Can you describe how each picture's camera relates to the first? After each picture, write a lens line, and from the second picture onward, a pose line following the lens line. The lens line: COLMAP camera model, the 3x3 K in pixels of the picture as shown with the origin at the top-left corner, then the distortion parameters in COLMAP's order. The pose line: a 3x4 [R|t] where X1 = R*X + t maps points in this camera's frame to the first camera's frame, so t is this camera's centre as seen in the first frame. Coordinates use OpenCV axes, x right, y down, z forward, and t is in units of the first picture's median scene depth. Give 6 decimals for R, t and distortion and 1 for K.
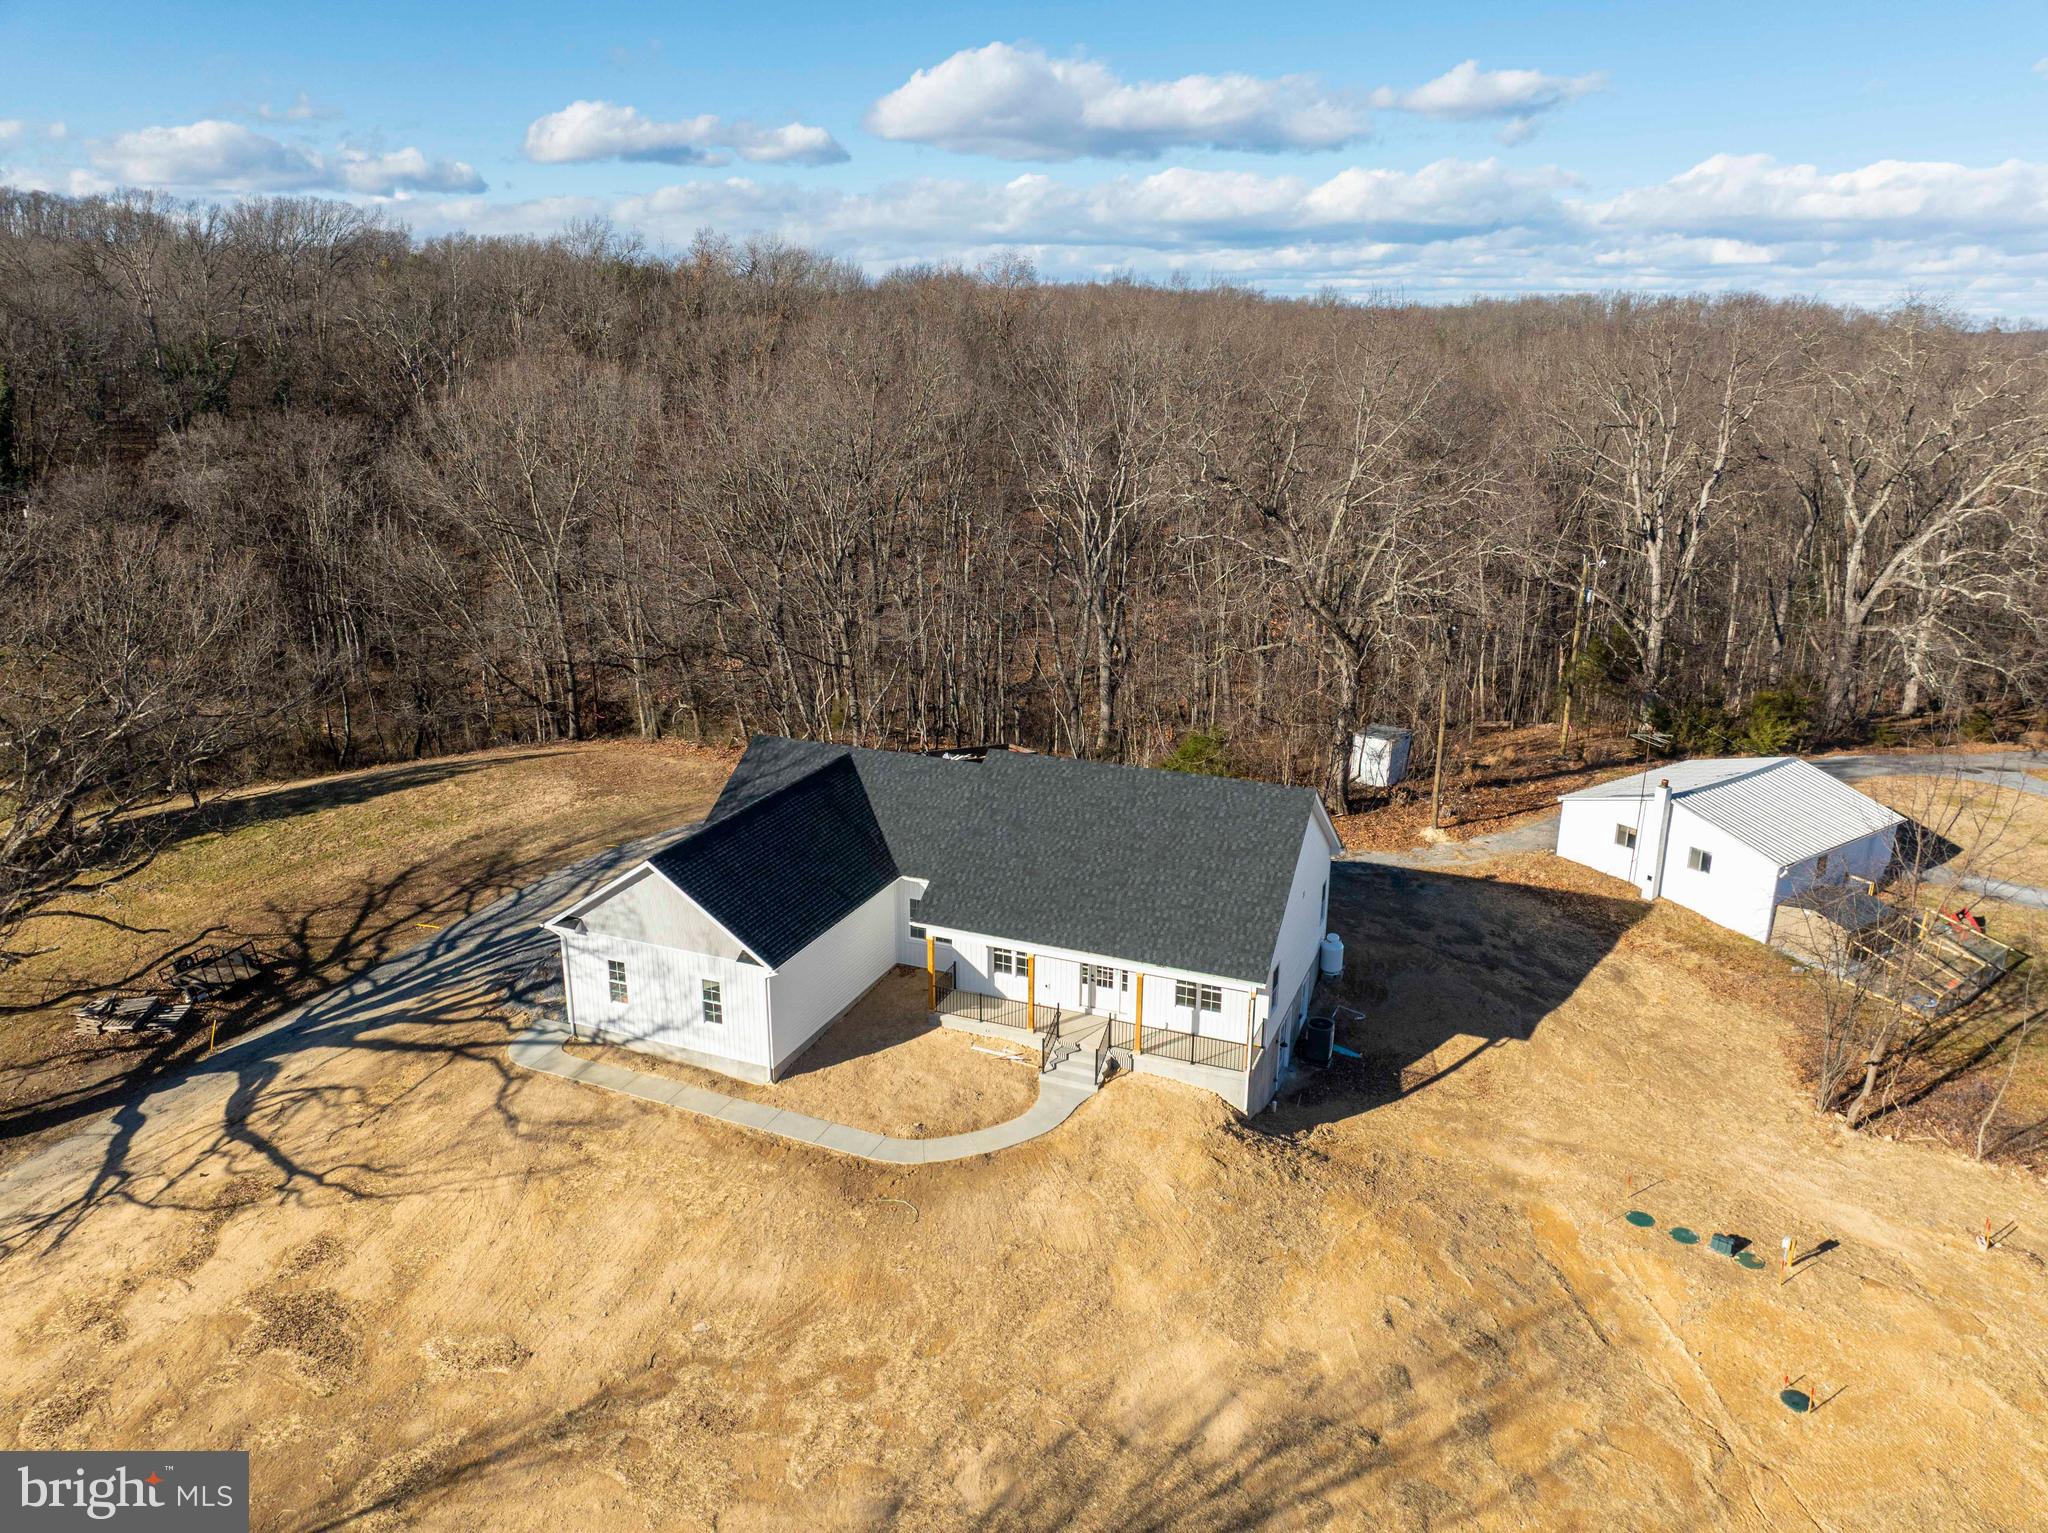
lens RADIAL K [[1446.6, 0, 1033.4], [0, 1446.6, 764.1], [0, 0, 1]] dist [-0.047304, 0.002485]
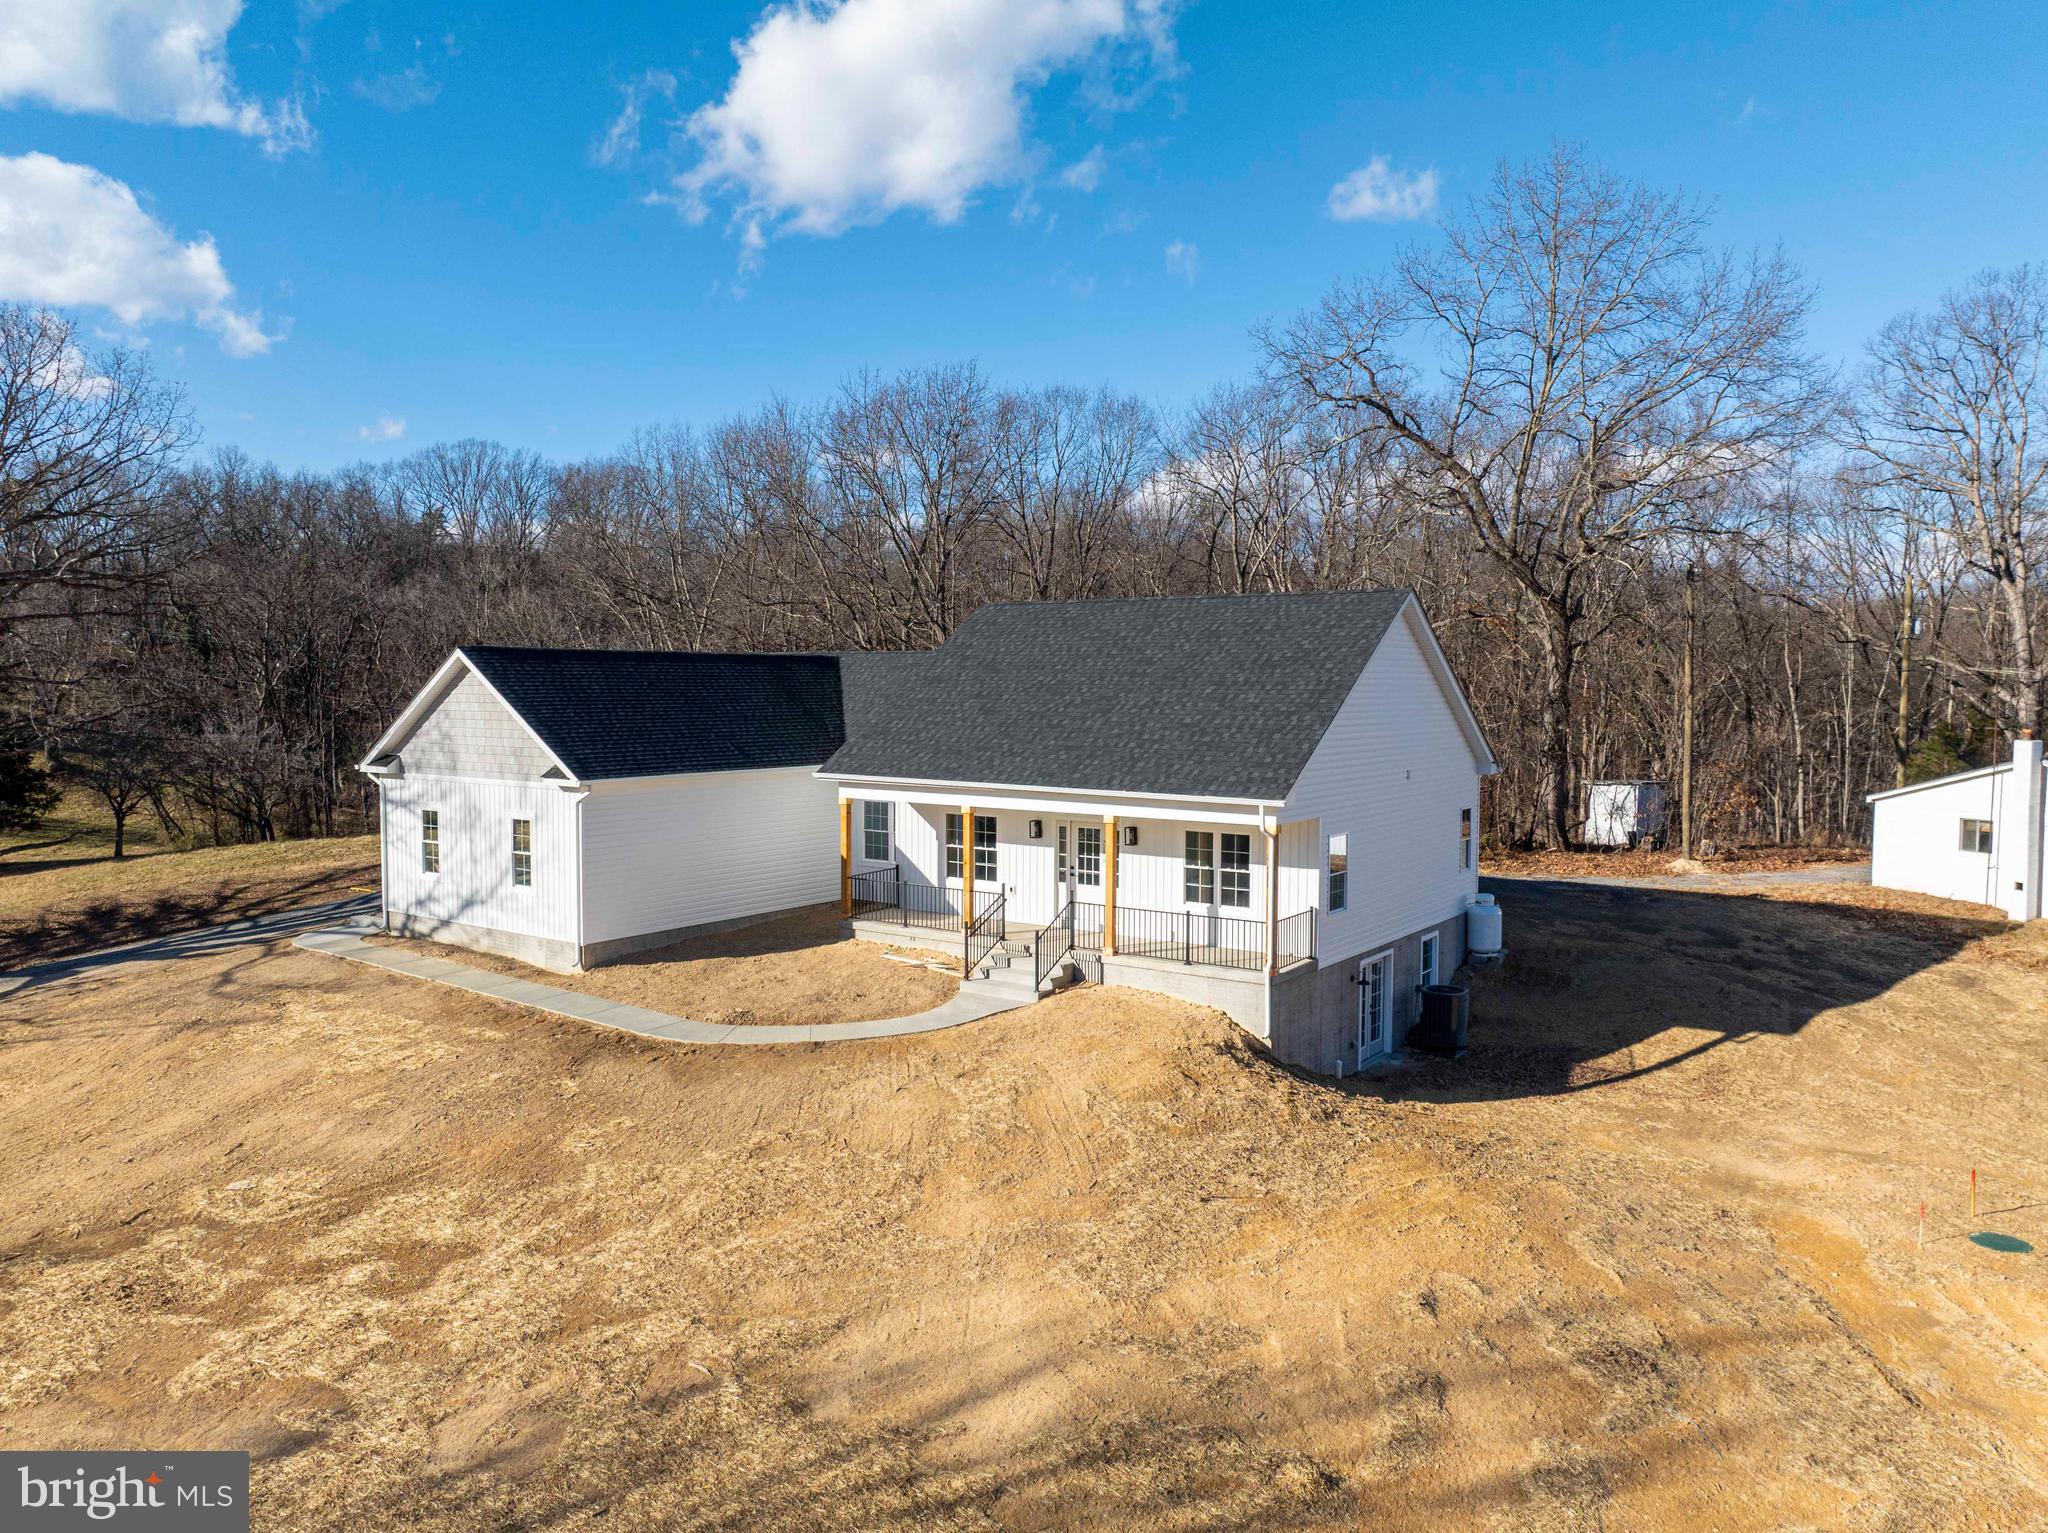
lens RADIAL K [[1446.5, 0, 1034.0], [0, 1446.5, 765.8], [0, 0, 1]] dist [-0.035668, -0.007229]
pose [[0.973712, 0.009348, -0.227589, 0.176582], [-0.063934, 0.970208, -0.233684, 0.259488], [0.218624, 0.242091, 0.945302, 0.351321]]
